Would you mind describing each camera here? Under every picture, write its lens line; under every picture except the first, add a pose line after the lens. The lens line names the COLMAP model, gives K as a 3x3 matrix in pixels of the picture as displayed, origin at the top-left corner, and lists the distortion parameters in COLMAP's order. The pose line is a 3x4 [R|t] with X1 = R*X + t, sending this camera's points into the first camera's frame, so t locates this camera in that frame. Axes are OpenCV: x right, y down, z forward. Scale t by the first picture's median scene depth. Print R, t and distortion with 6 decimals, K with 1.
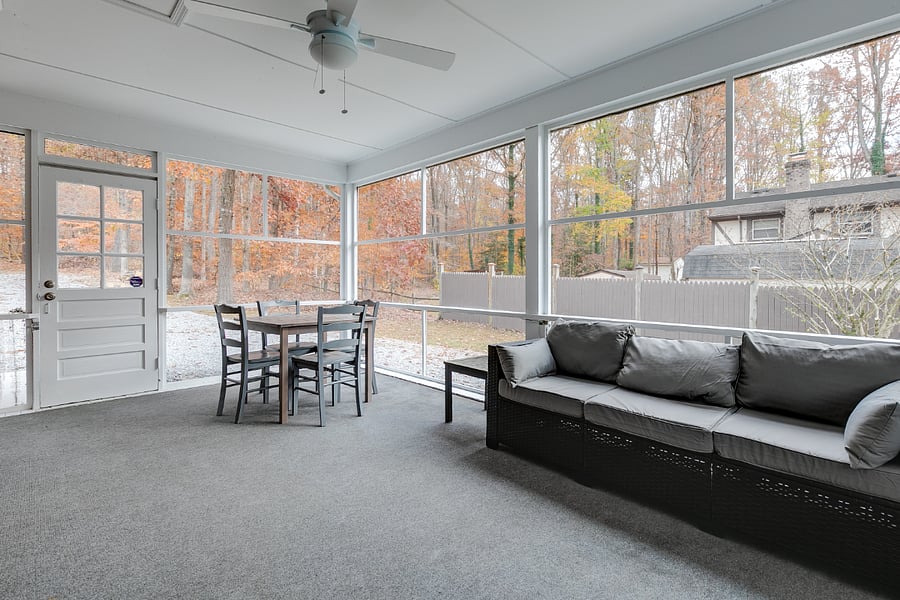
lens RADIAL K [[429.5, 0, 450.0], [0, 429.5, 280.5], [0, 0, 1]] dist [-0.002274, -0.000242]
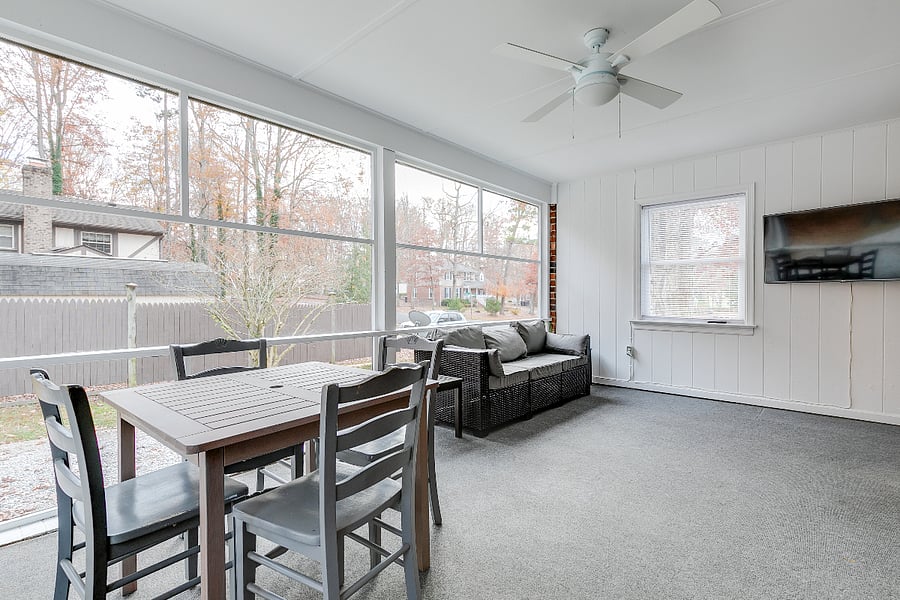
lens RADIAL K [[434.3, 0, 450.0], [0, 434.3, 300.0], [0, 0, 1]] dist [0.000469, 0.000052]
pose [[-0.094993, -0.013675, 0.995384, -0.343451], [0.007103, 0.999871, 0.014414, -0.003183], [-0.995453, 0.008439, -0.094883, 0.377322]]
